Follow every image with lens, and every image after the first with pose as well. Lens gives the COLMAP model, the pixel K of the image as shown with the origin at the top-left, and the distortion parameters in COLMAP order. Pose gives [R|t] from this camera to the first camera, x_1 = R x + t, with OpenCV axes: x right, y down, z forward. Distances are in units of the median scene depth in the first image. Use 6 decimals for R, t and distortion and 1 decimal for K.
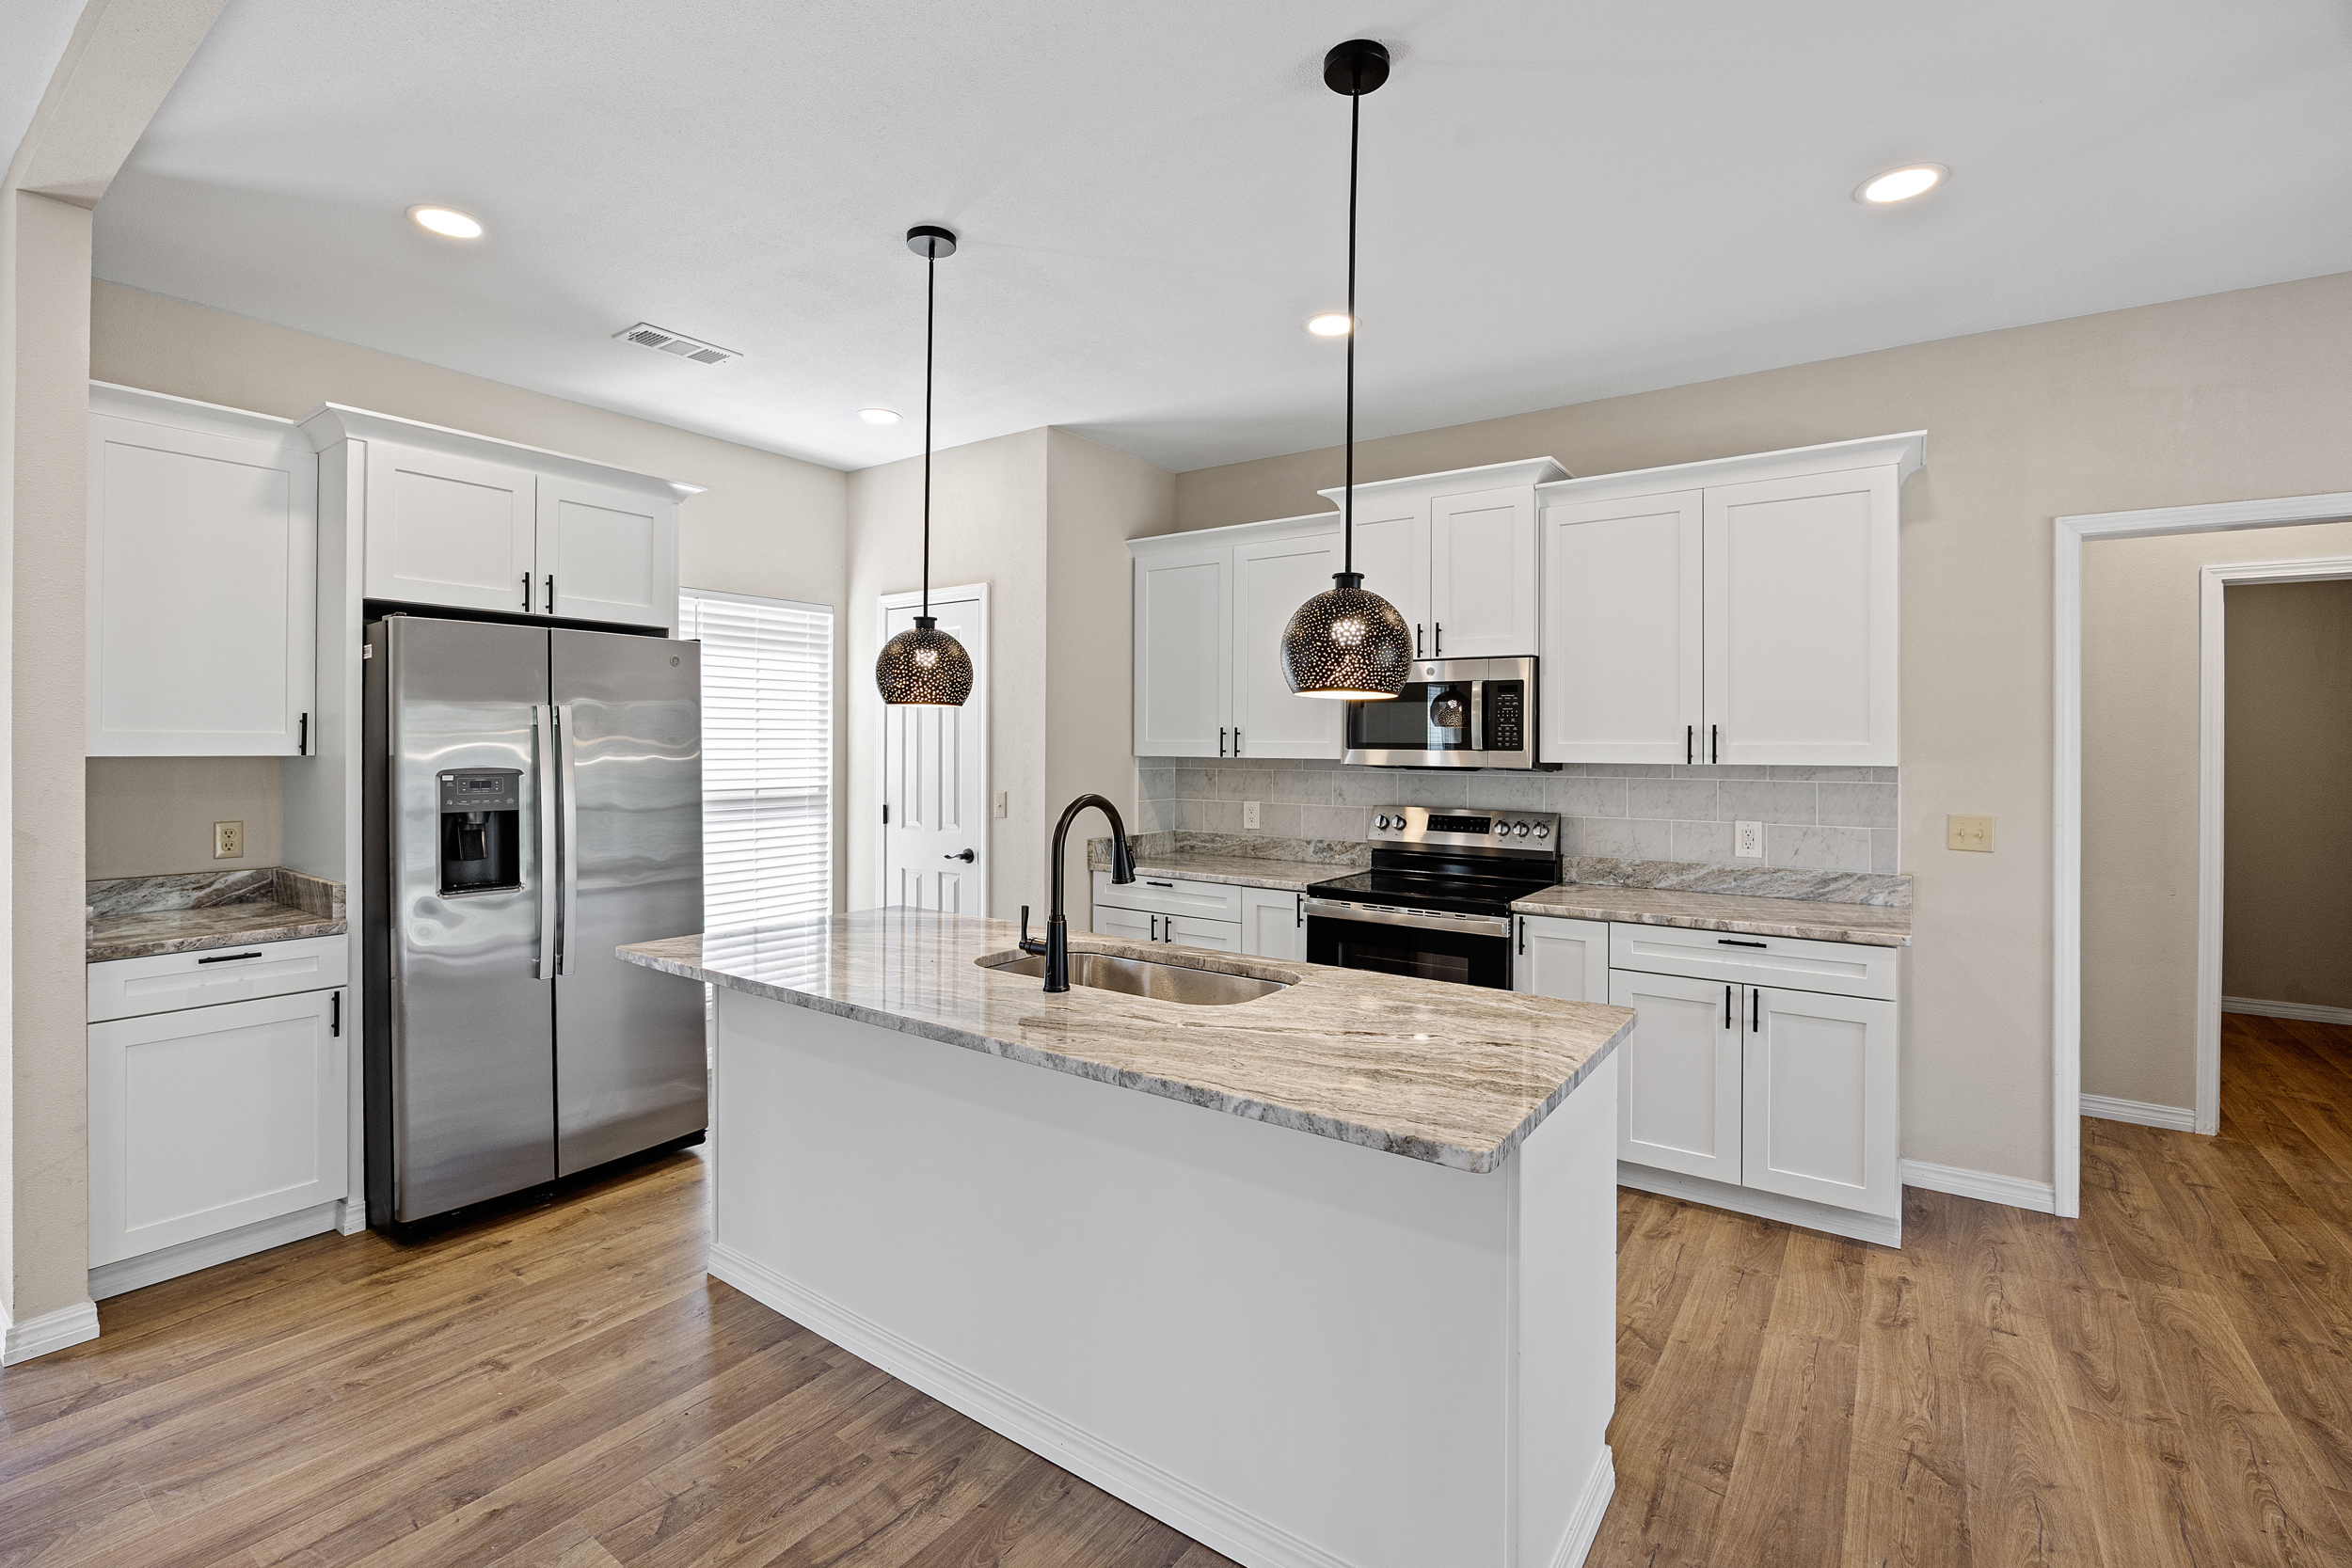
lens RADIAL K [[1032.4, 0, 1192.2], [0, 1032.4, 744.2], [0, 0, 1]] dist [-0.018510, 0.003977]
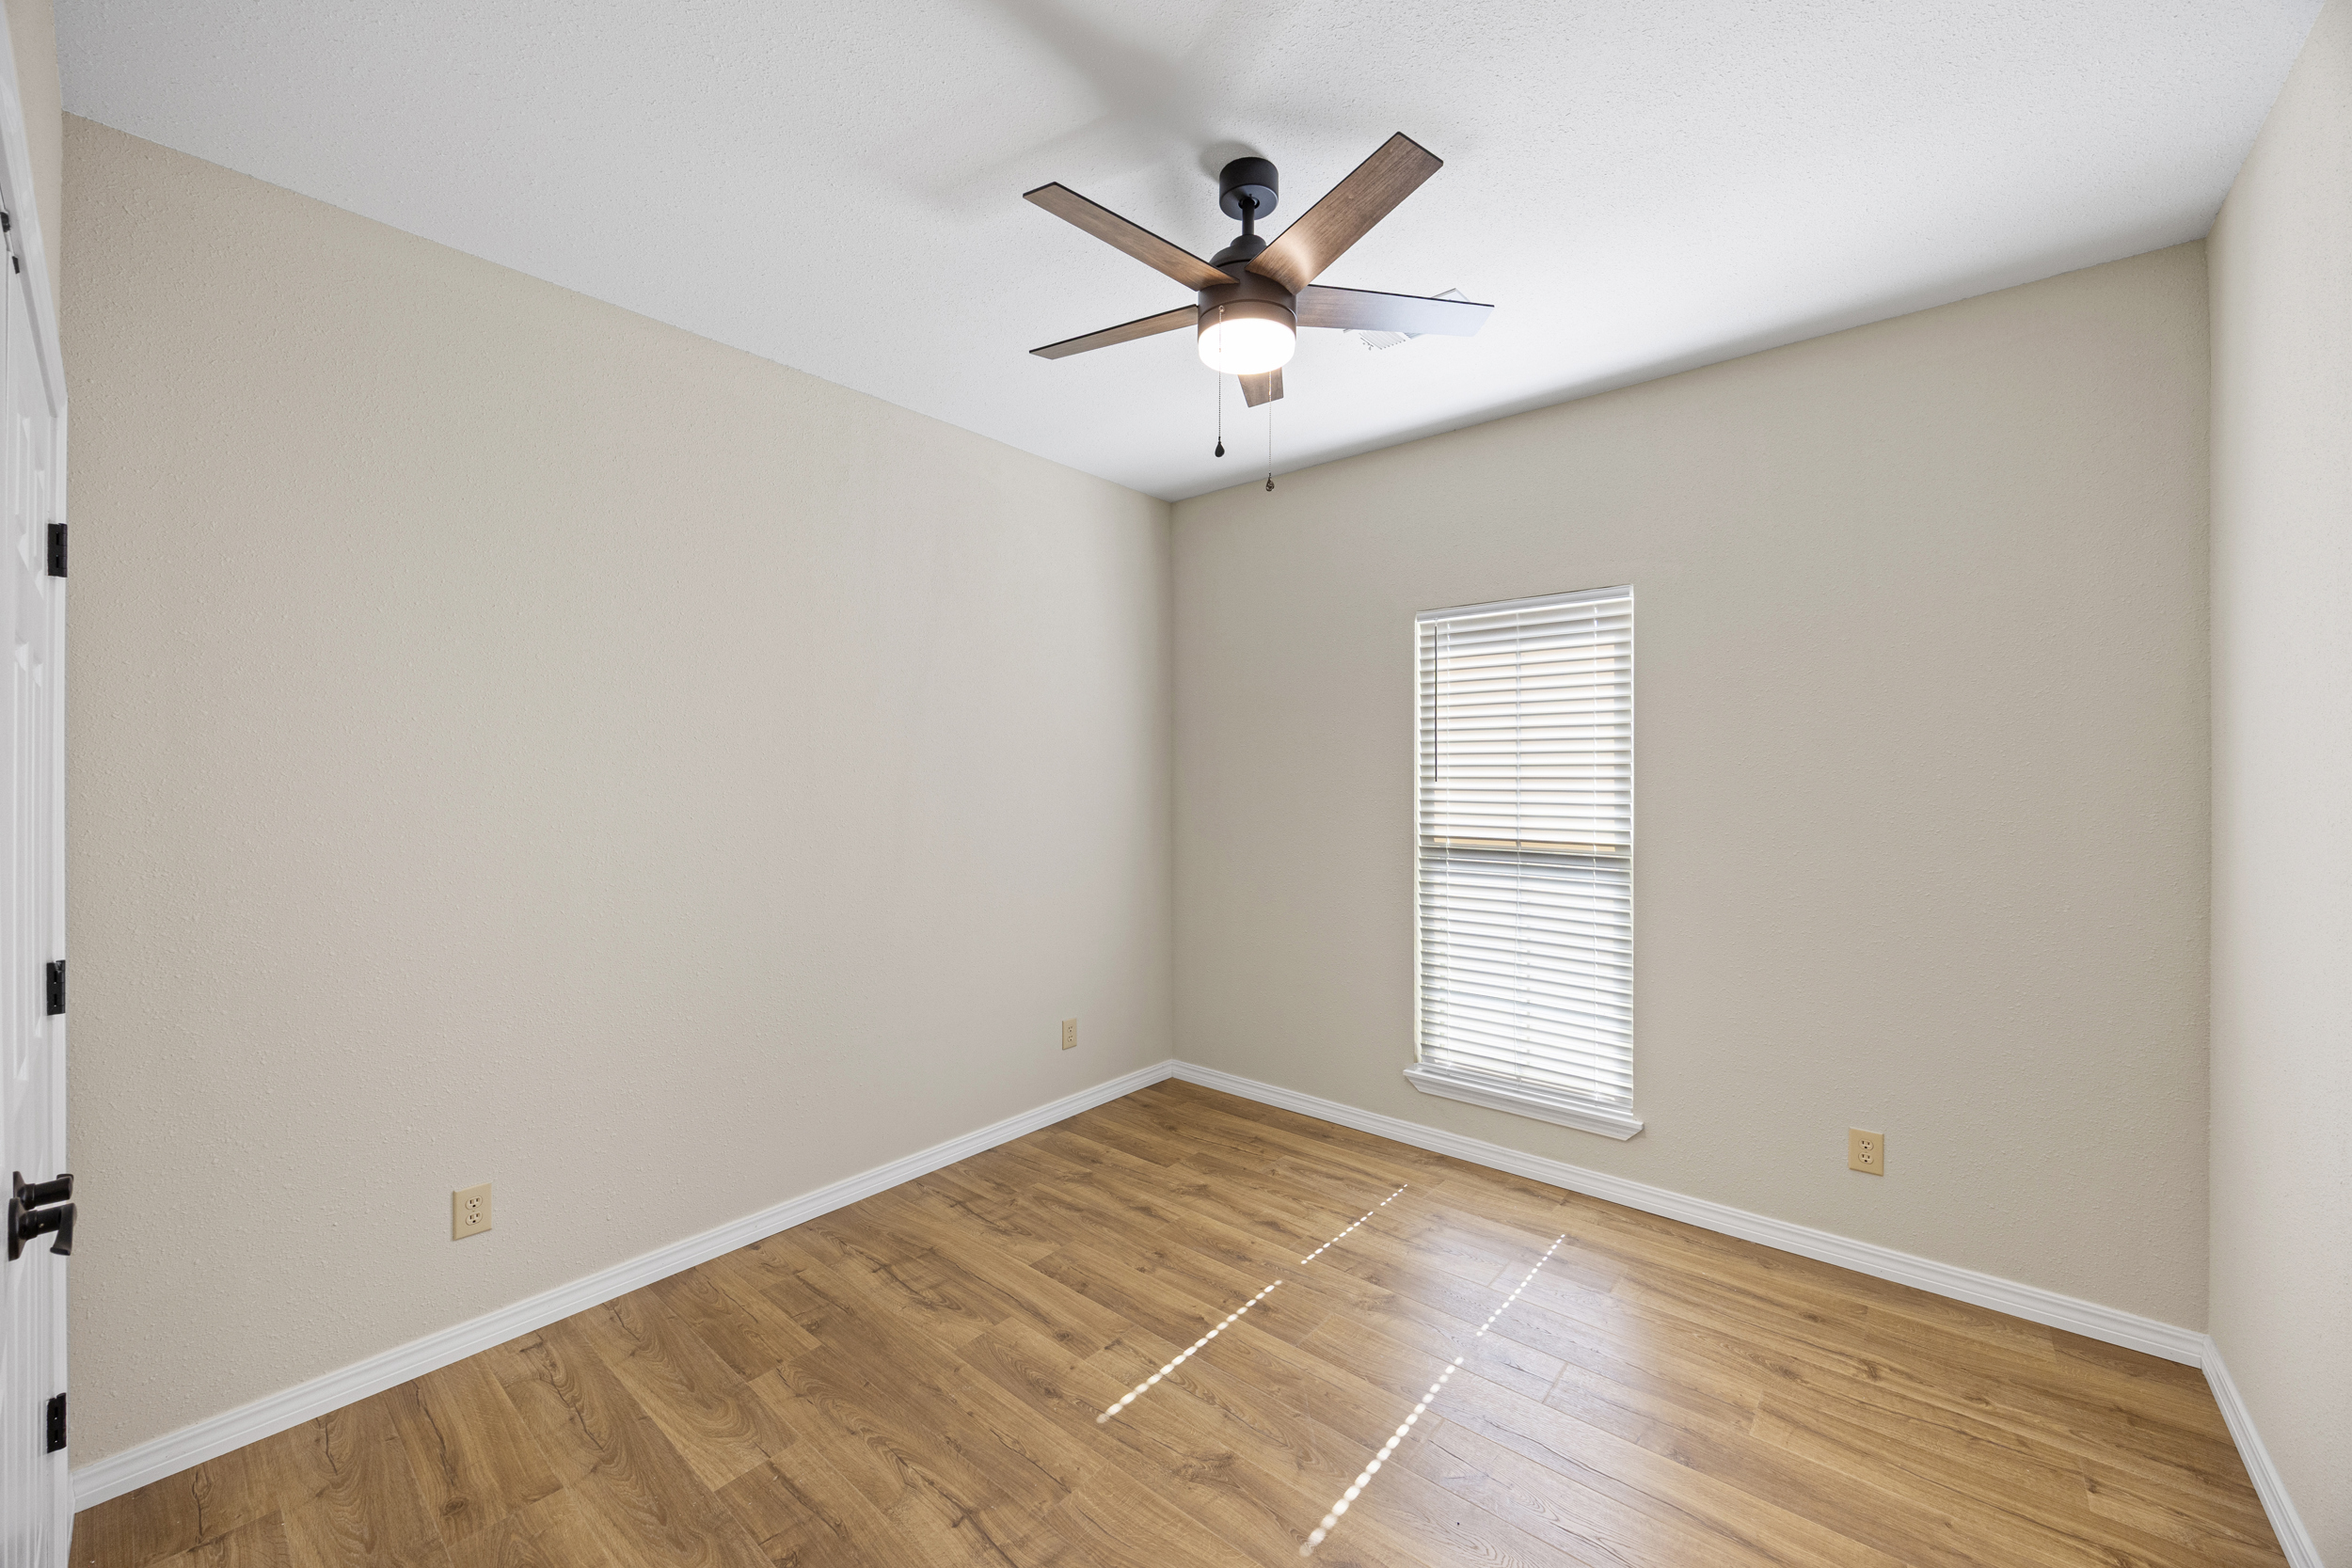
lens RADIAL K [[906.5, 0, 1167.4], [0, 906.5, 799.3], [0, 0, 1]] dist [-0.000314, -0.000075]
pose [[-0.106575, 0.010347, -0.994251, 0.258373], [0.000369, 0.999946, 0.010366, -0.003821], [0.994305, 0.000738, -0.106573, 0.272510]]
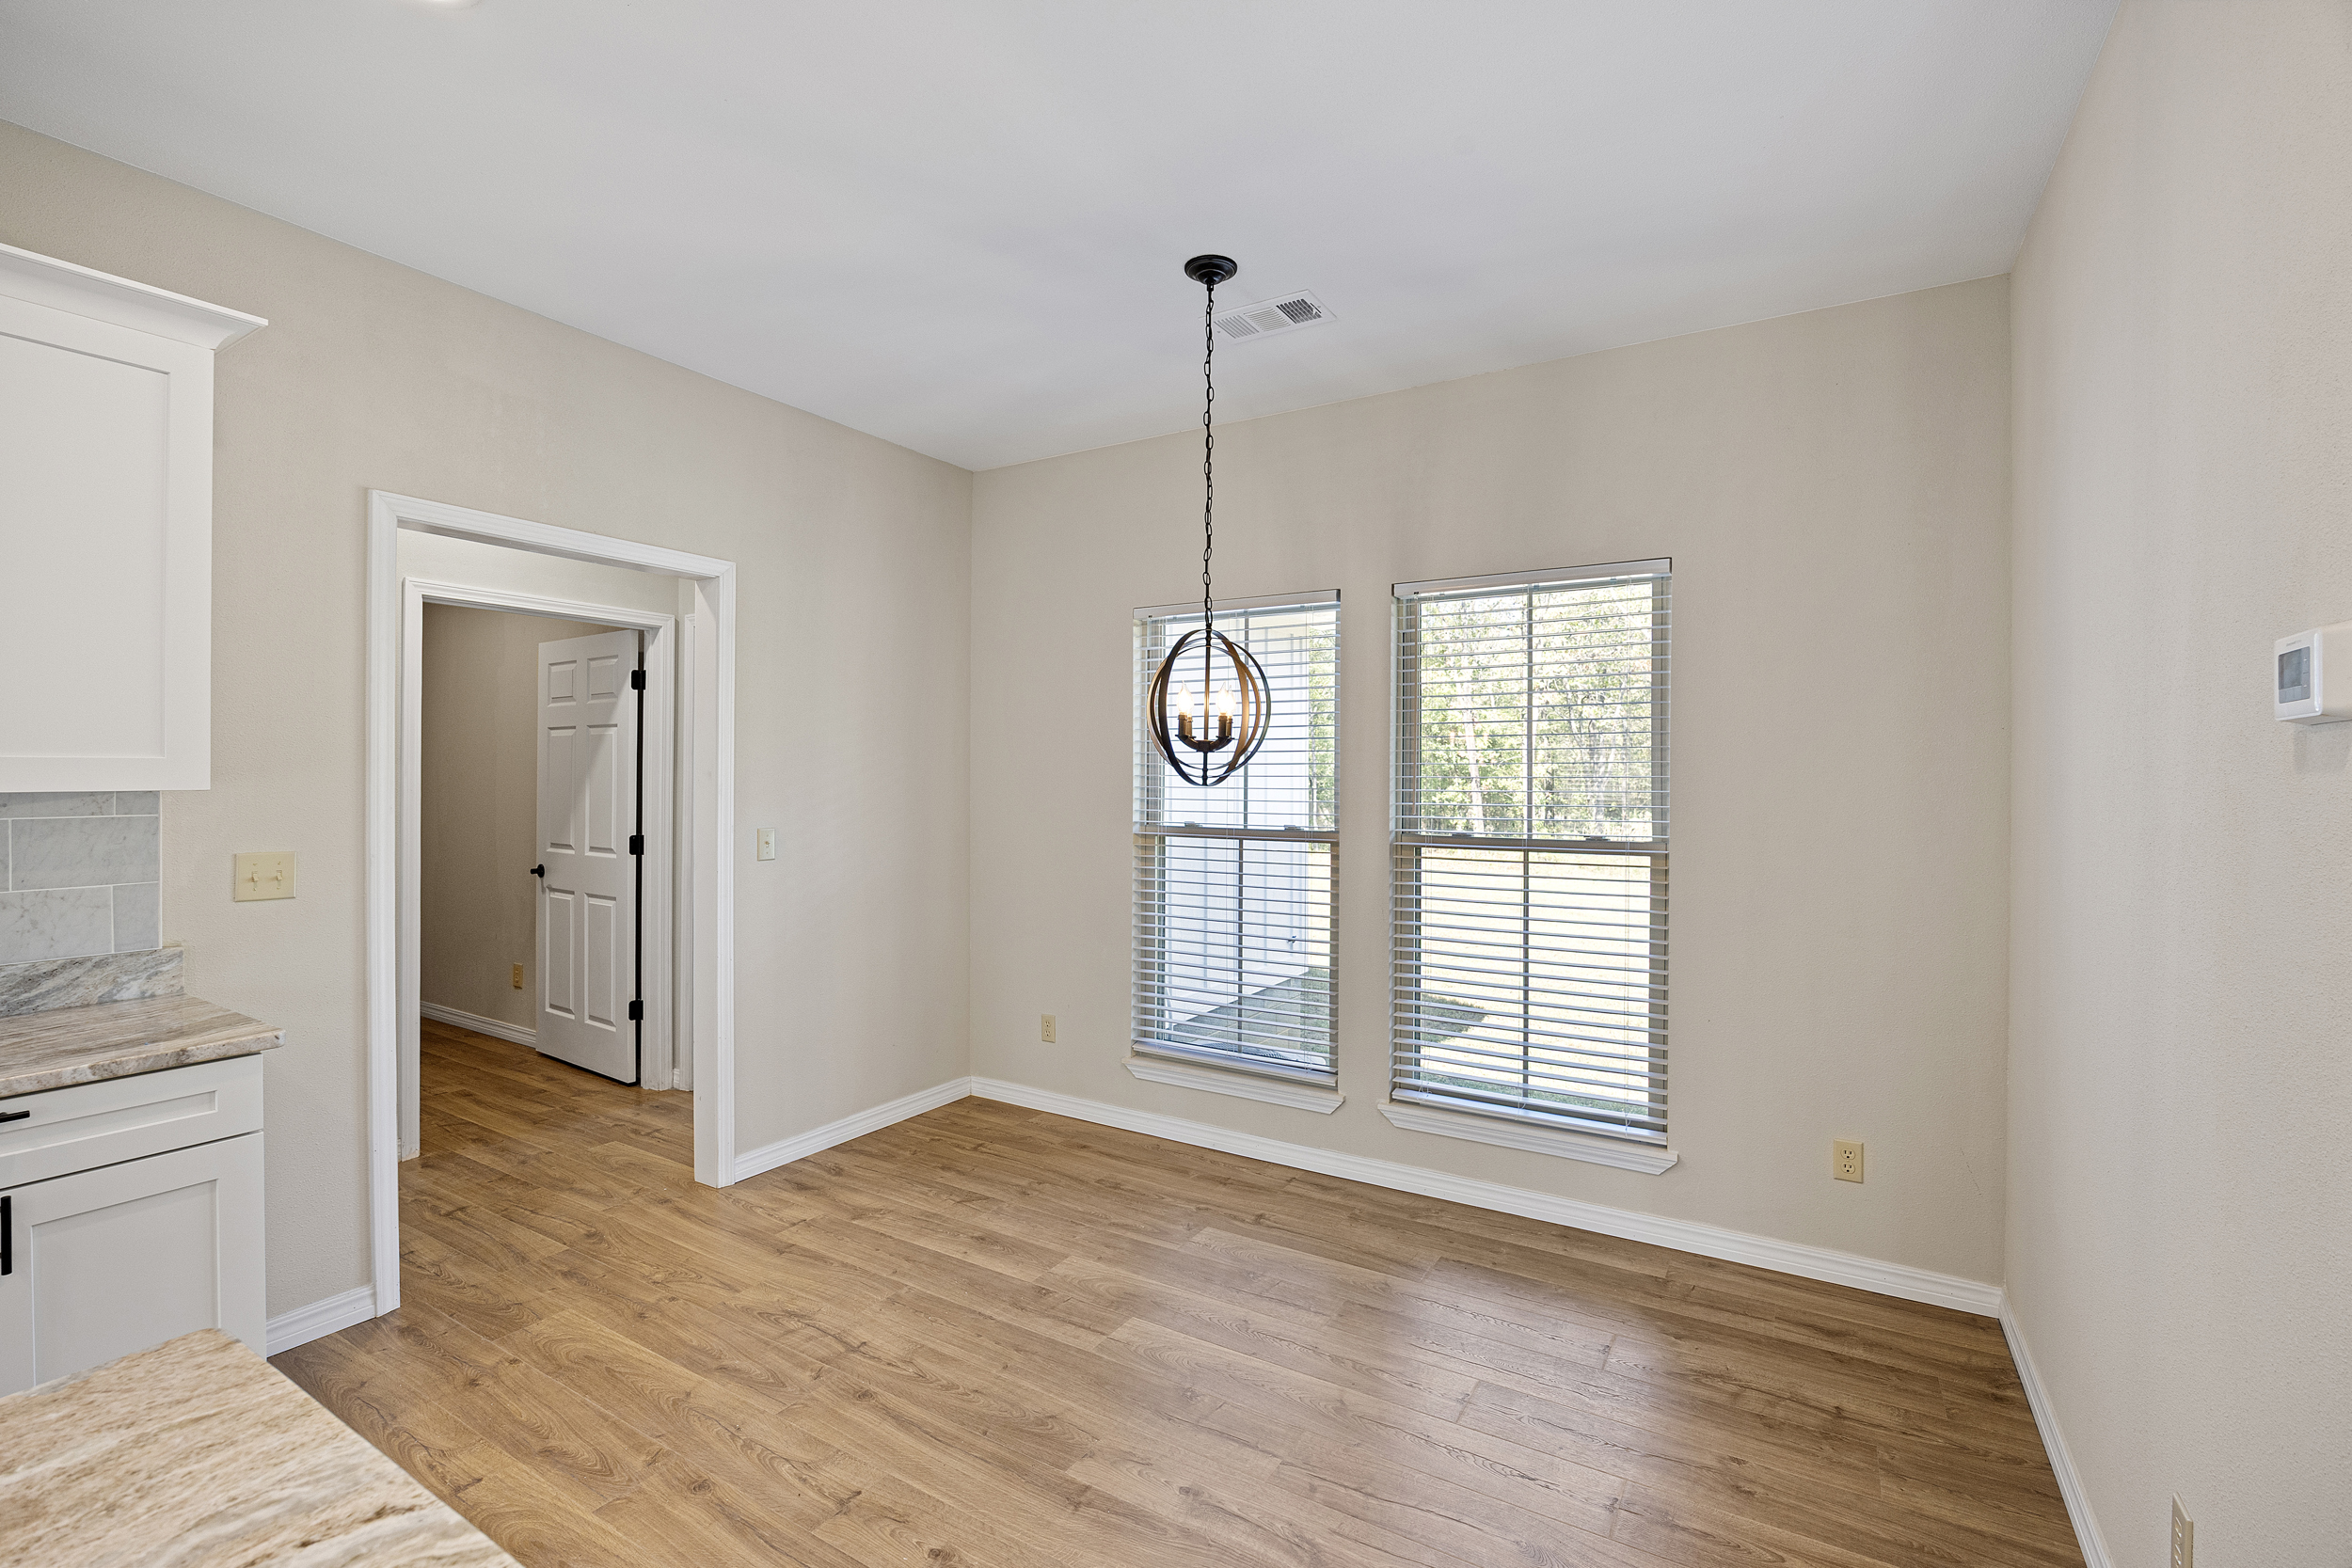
lens RADIAL K [[1032.4, 0, 1182.0], [0, 1032.4, 777.8], [0, 0, 1]] dist [-0.018510, 0.003977]
pose [[-0.054240, -0.009627, 0.998481, -0.028434], [-0.005303, 0.999942, 0.009353, 0.003874], [-0.998514, -0.004788, -0.054288, 0.391027]]
